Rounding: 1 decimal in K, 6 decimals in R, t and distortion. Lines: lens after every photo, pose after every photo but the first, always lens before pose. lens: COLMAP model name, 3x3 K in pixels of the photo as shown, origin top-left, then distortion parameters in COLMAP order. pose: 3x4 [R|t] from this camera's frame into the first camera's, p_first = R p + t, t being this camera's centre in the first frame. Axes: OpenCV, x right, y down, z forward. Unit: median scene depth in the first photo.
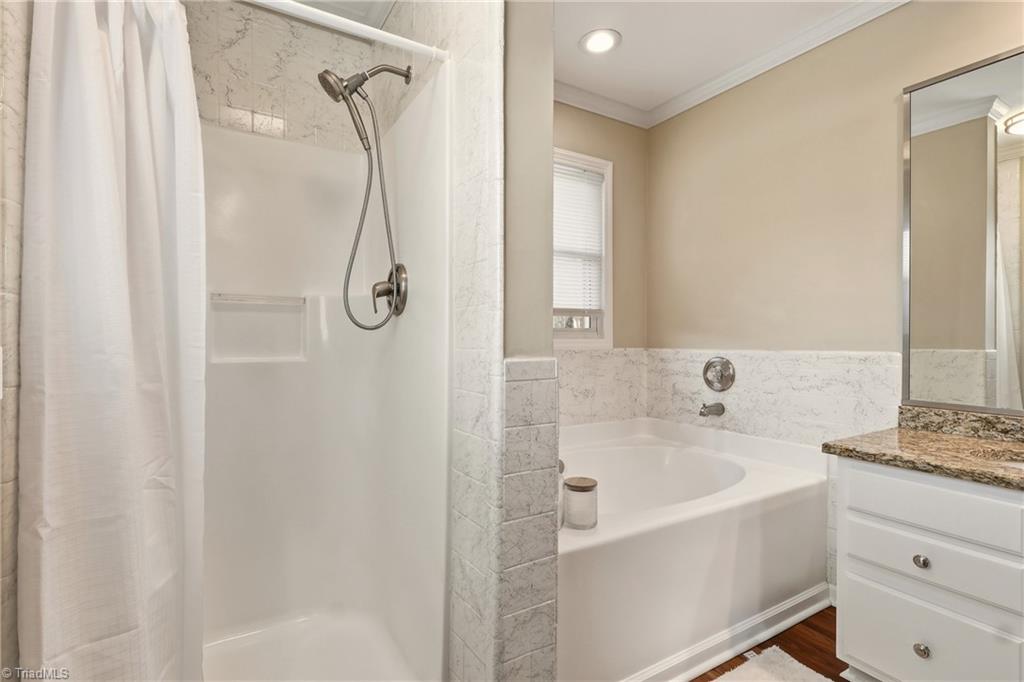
lens RADIAL K [[484.6, 0, 507.3], [0, 484.6, 340.3], [0, 0, 1]] dist [0.004102, -0.000210]
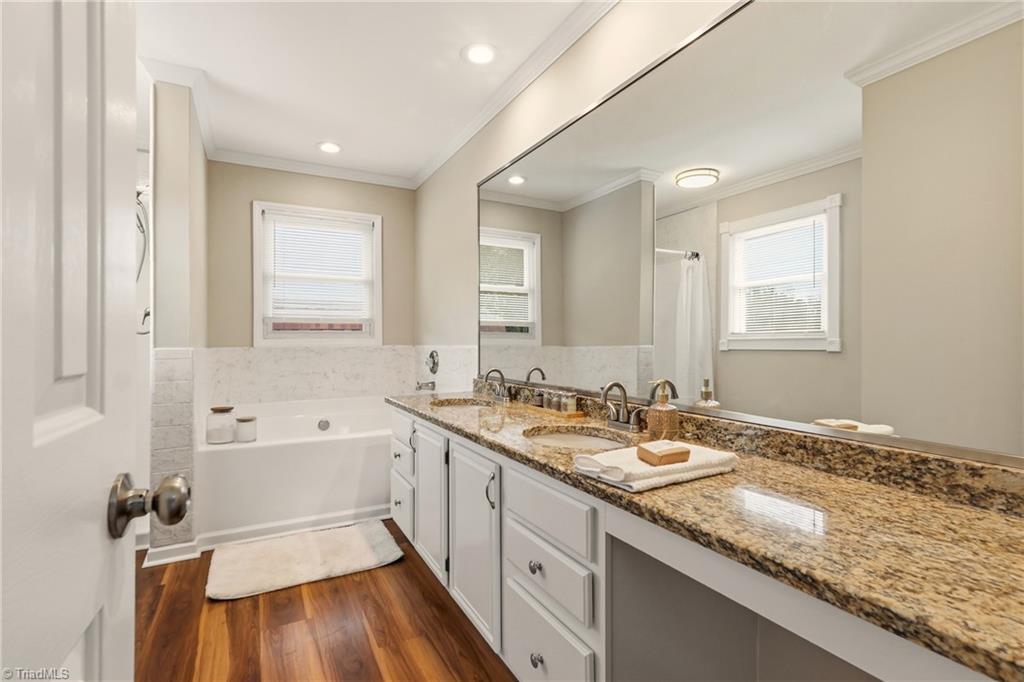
lens RADIAL K [[484.6, 0, 512.8], [0, 484.6, 341.1], [0, 0, 1]] dist [0.004102, -0.000210]
pose [[0.998529, -0.008629, -0.053524, 1.139072], [0.008519, 0.999961, -0.002284, 0.017838], [0.053542, 0.001825, 0.998564, -0.686248]]
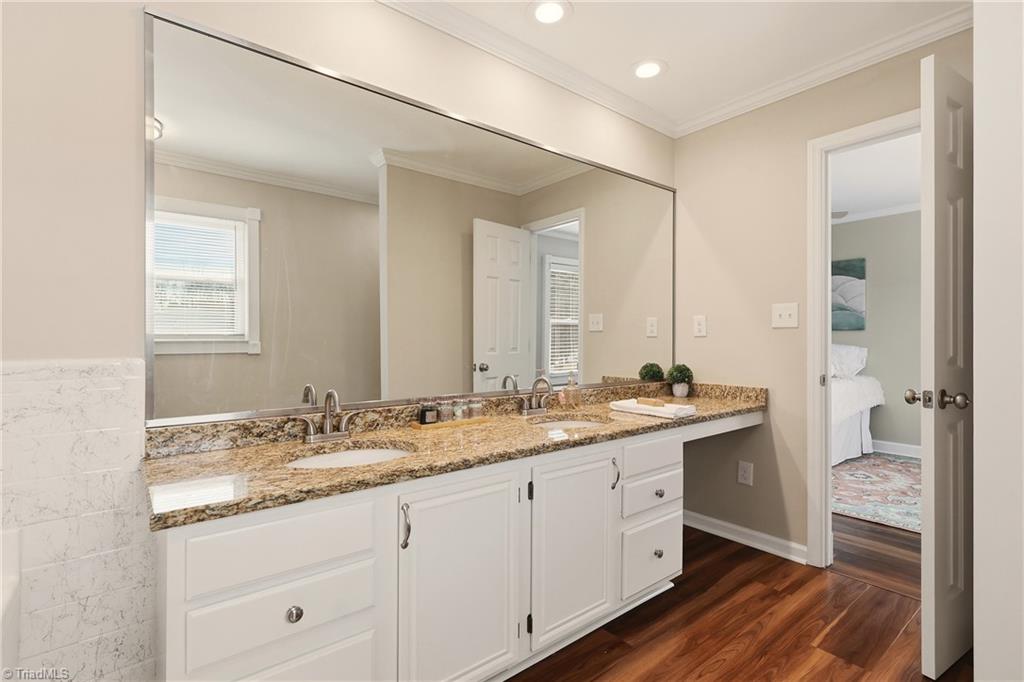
lens RADIAL K [[484.6, 0, 509.8], [0, 484.6, 338.6], [0, 0, 1]] dist [0.004102, -0.000210]
pose [[-0.117193, -0.003966, 0.993101, 0.005473], [0.005014, 0.999977, 0.004585, -0.006032], [-0.993096, 0.005517, -0.117171, 0.592649]]
